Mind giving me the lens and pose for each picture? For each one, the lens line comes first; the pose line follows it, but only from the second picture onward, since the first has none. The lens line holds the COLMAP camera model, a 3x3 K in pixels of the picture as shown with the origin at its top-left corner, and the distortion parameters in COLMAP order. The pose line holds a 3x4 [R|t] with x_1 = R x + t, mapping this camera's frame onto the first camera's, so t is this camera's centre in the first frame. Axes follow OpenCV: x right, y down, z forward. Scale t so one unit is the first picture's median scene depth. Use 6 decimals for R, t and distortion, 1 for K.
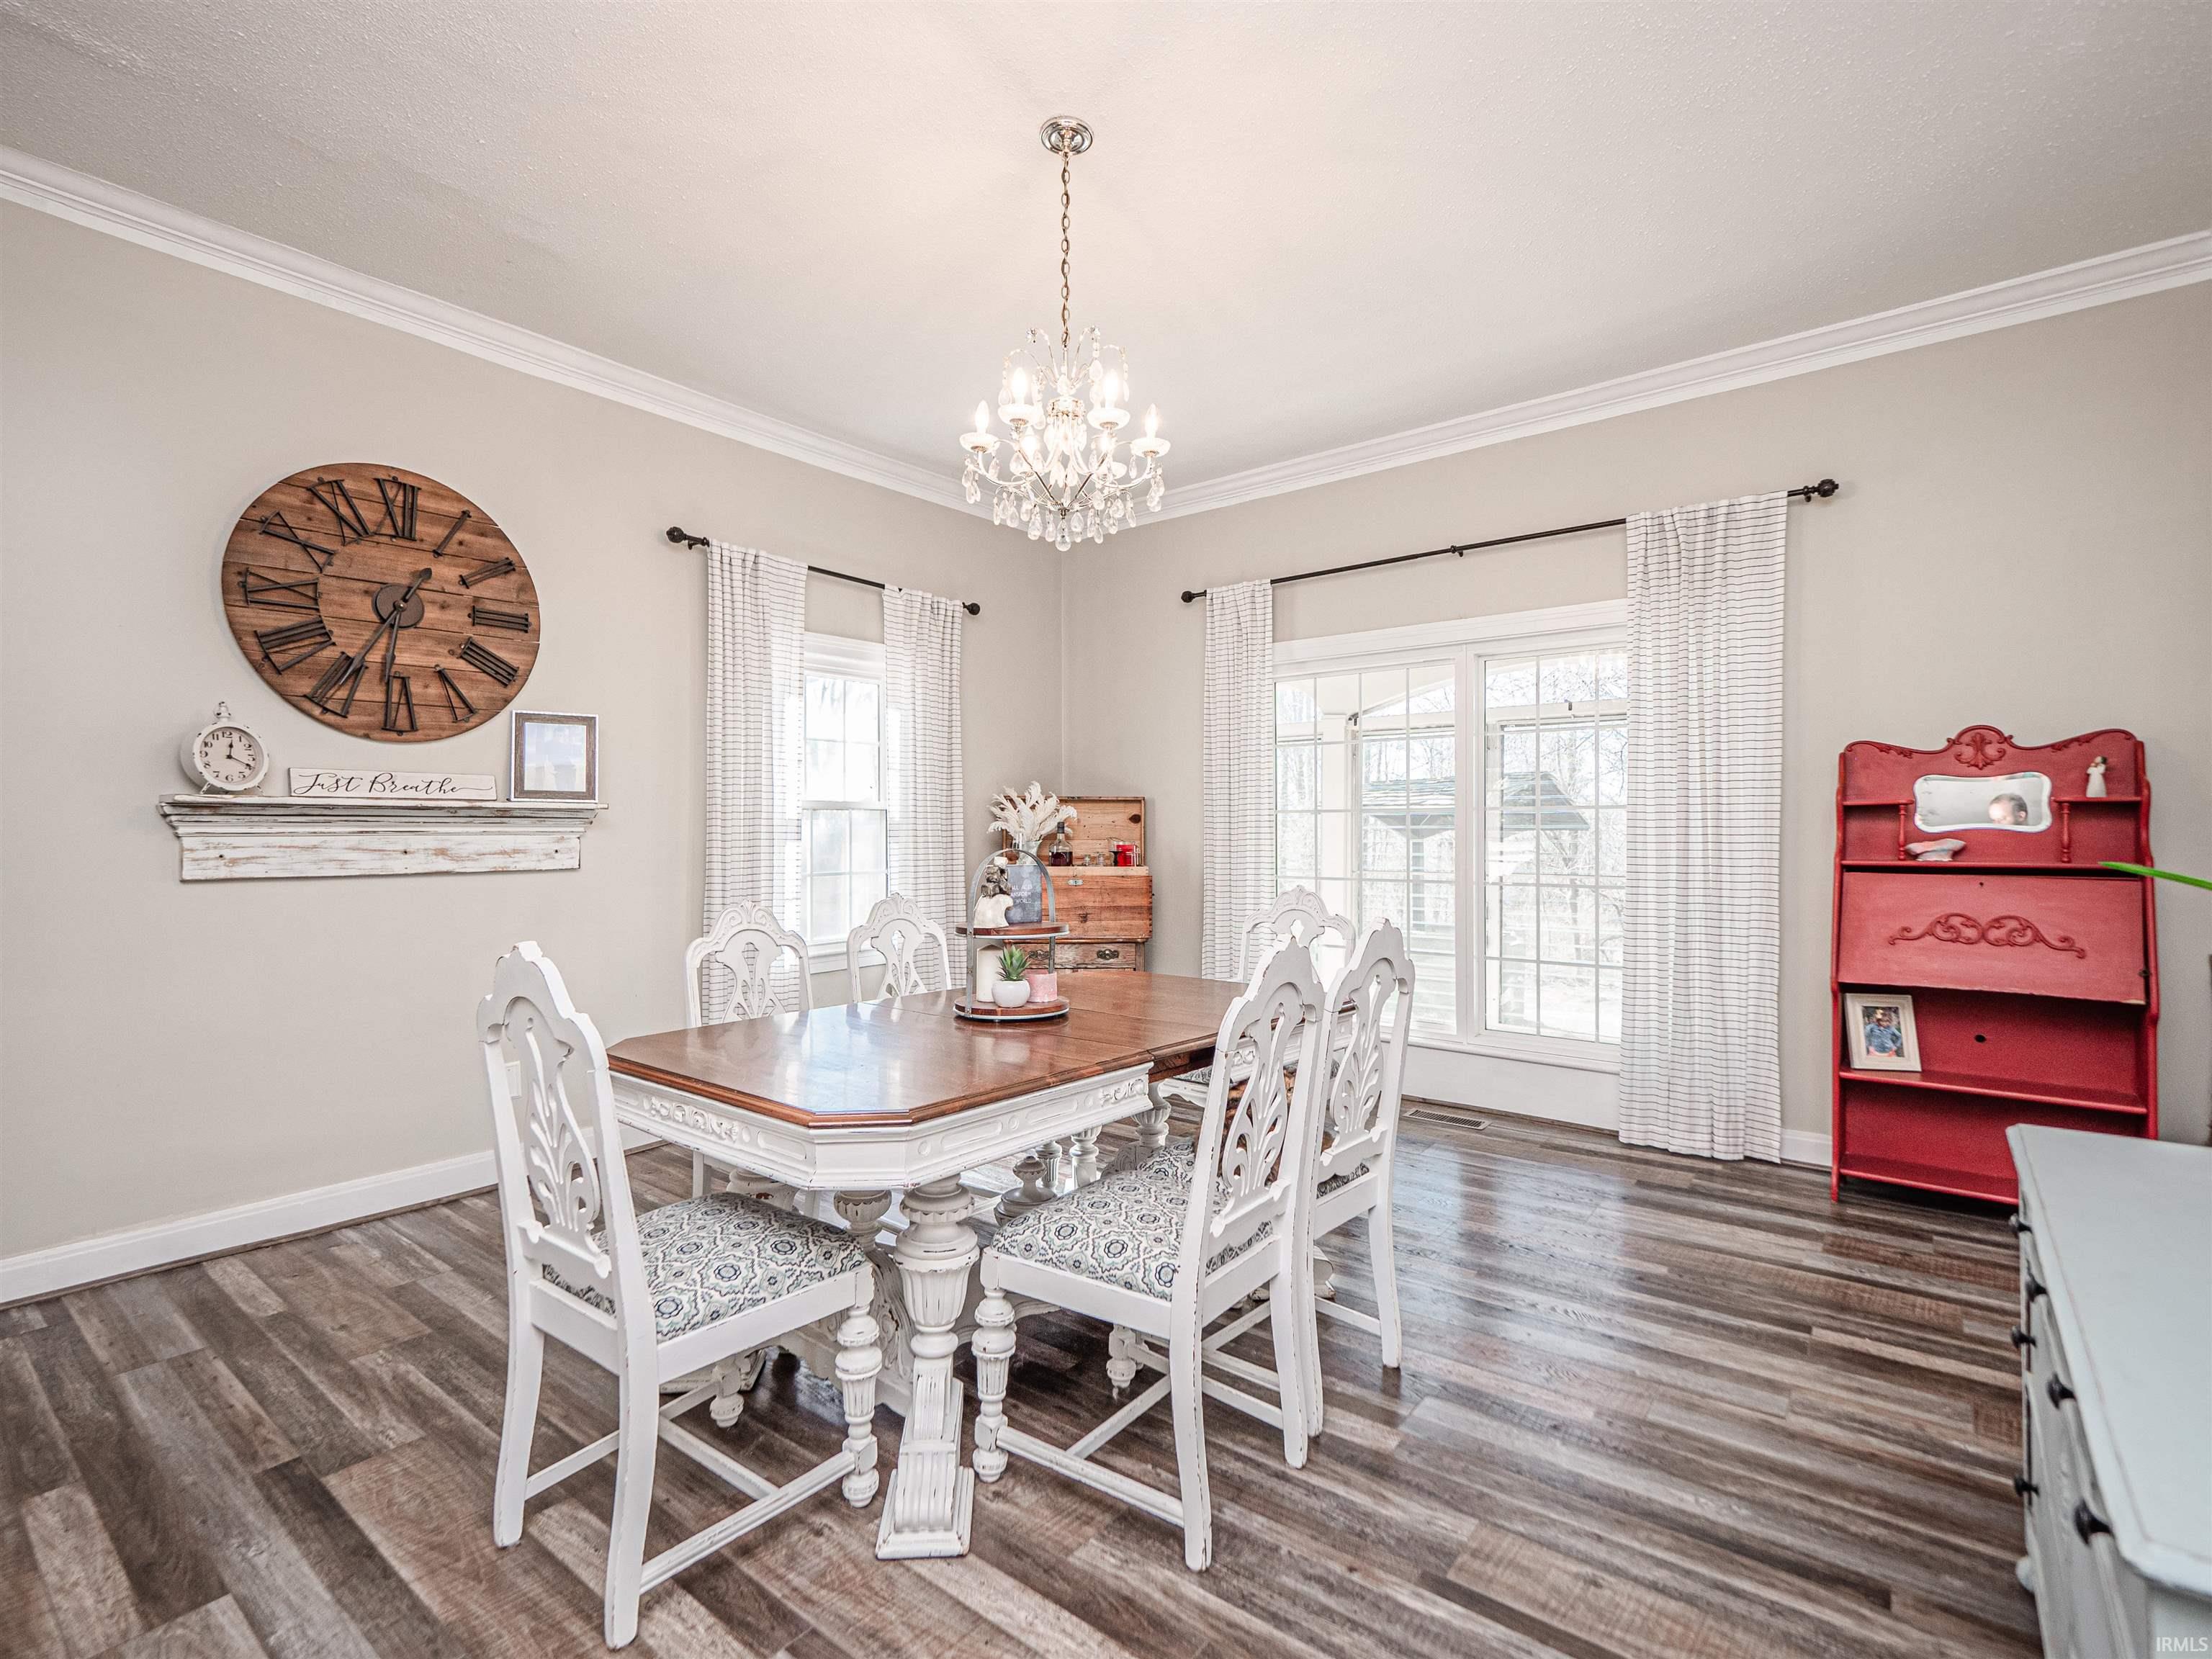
lens RADIAL K [[1047.1, 0, 1111.9], [0, 1047.1, 826.4], [0, 0, 1]] dist [-0.002531, 0.000707]
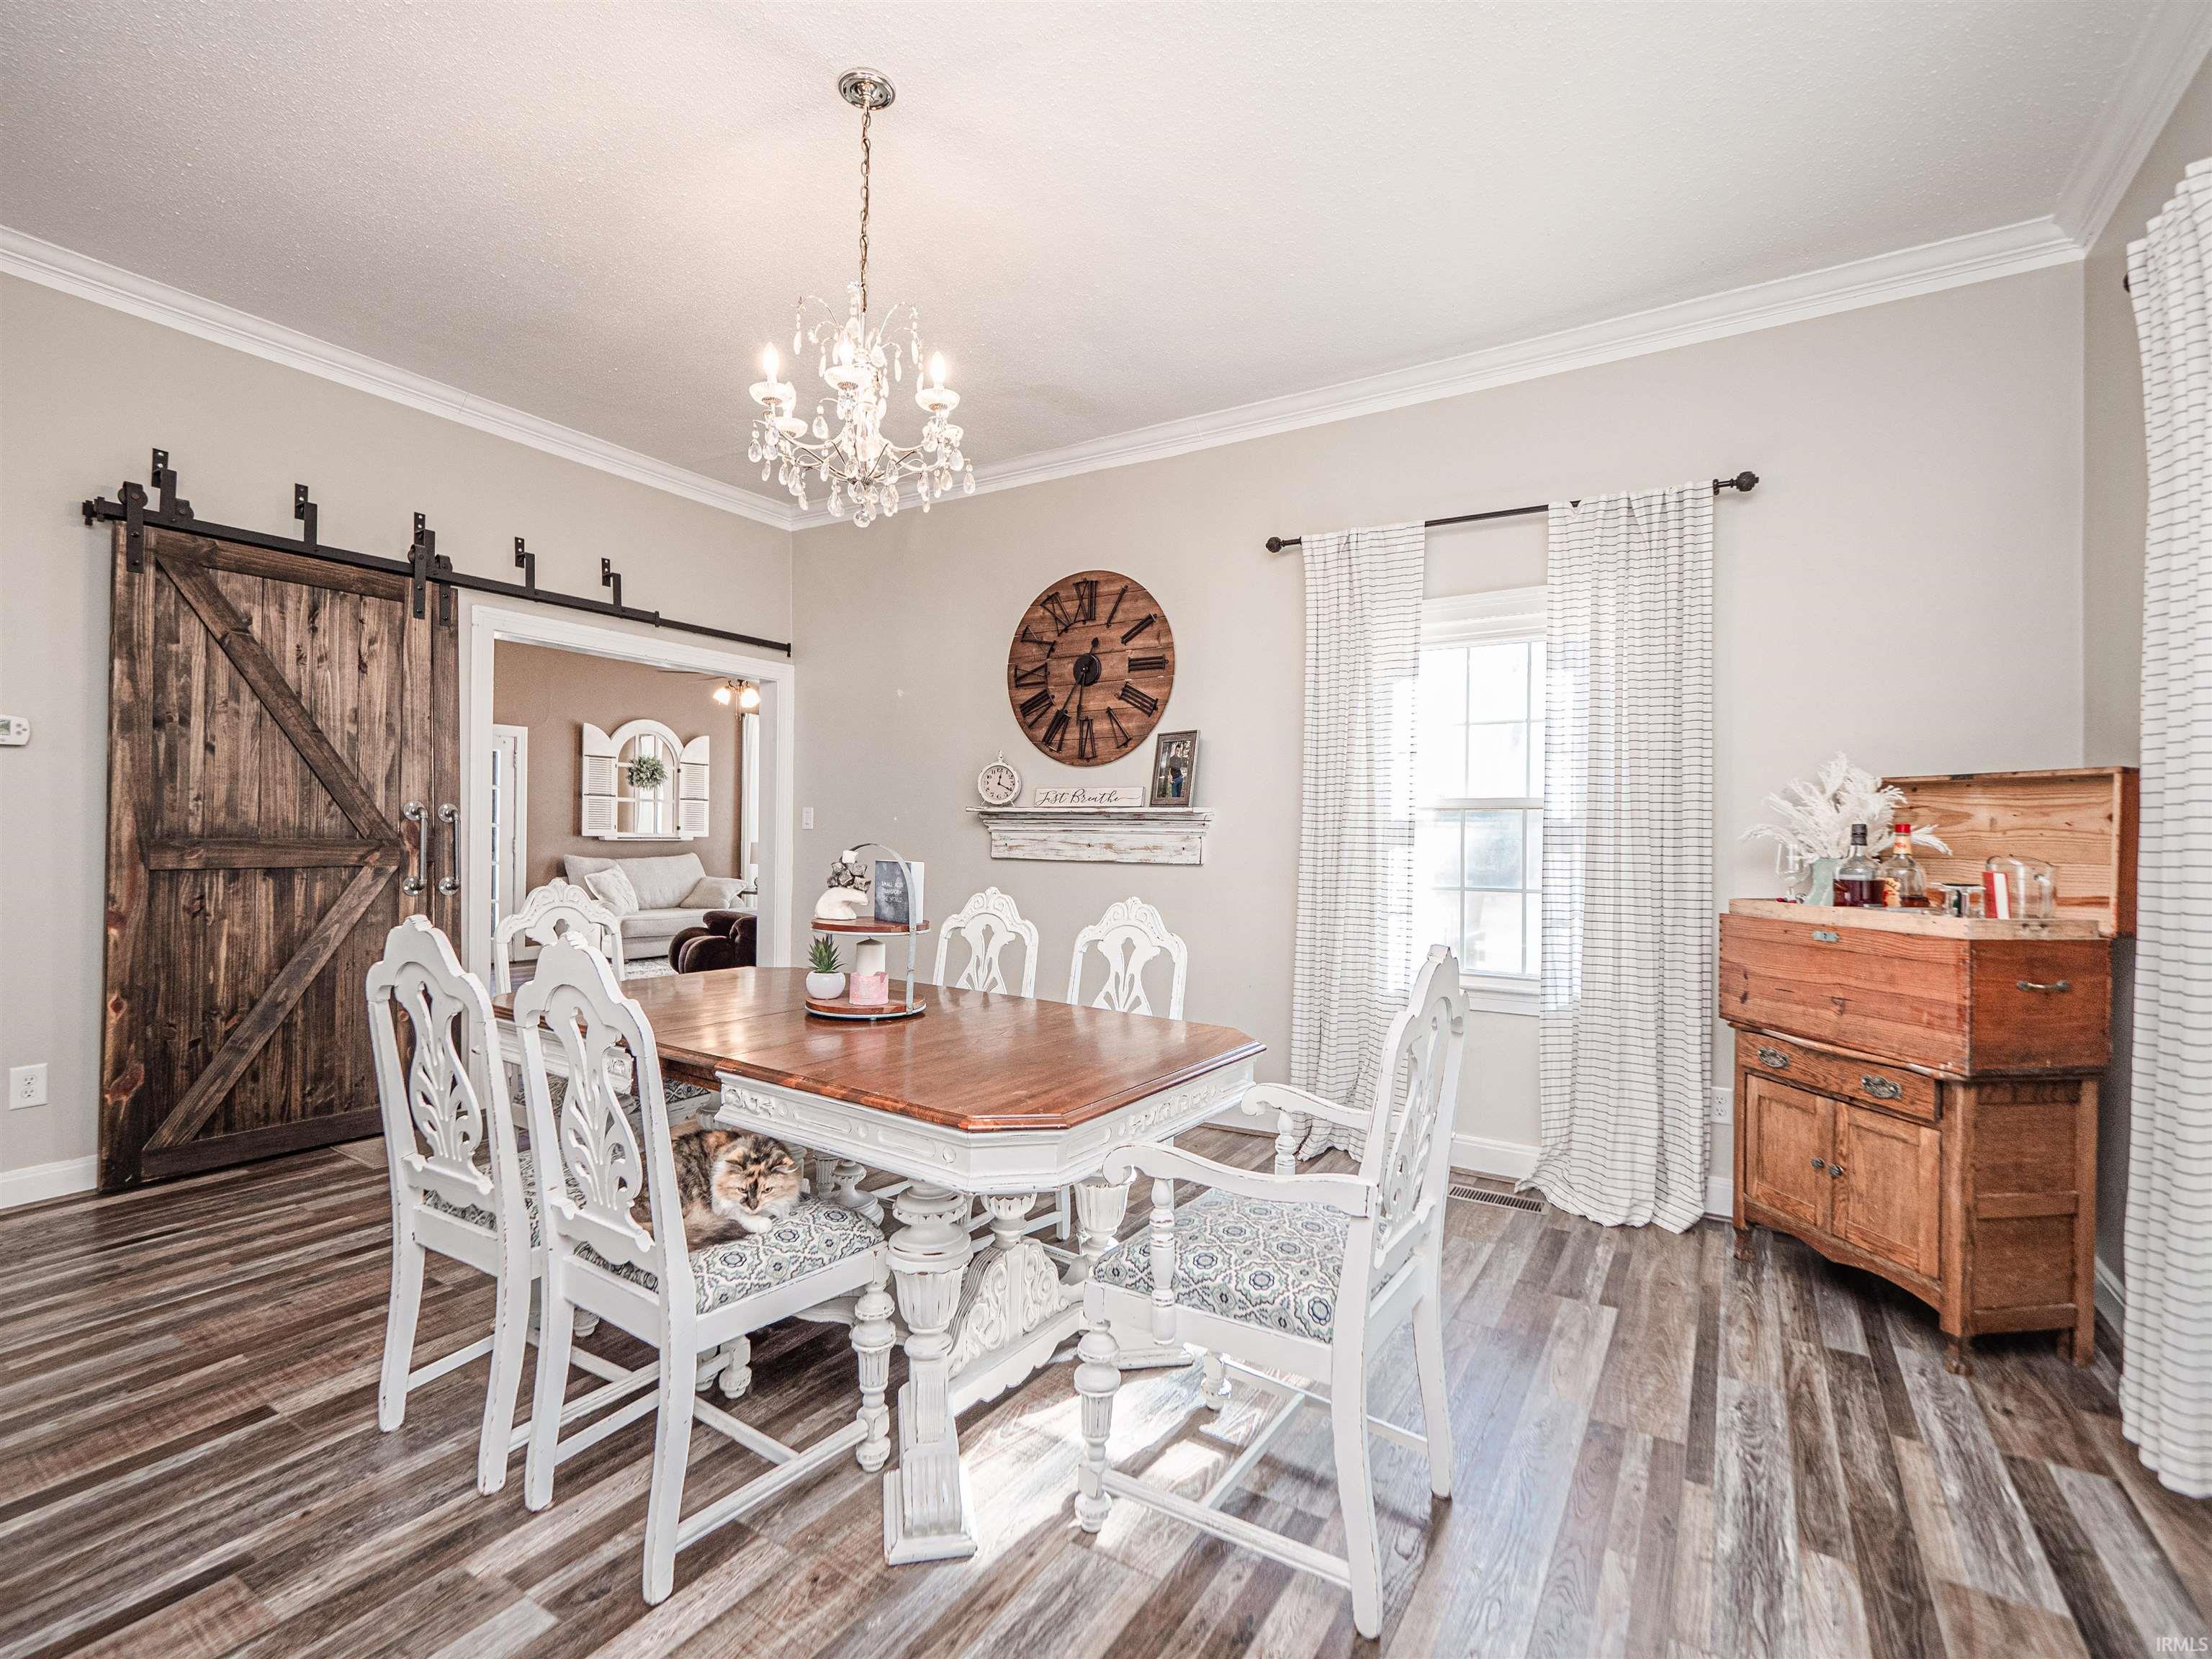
lens RADIAL K [[1047.1, 0, 1104.1], [0, 1047.1, 833.6], [0, 0, 1]] dist [-0.002531, 0.000707]
pose [[0.096506, 0.001841, -0.995331, 0.706689], [-0.010987, 0.999939, 0.000784, 0.007644], [0.995272, 0.010860, 0.096521, 0.881940]]
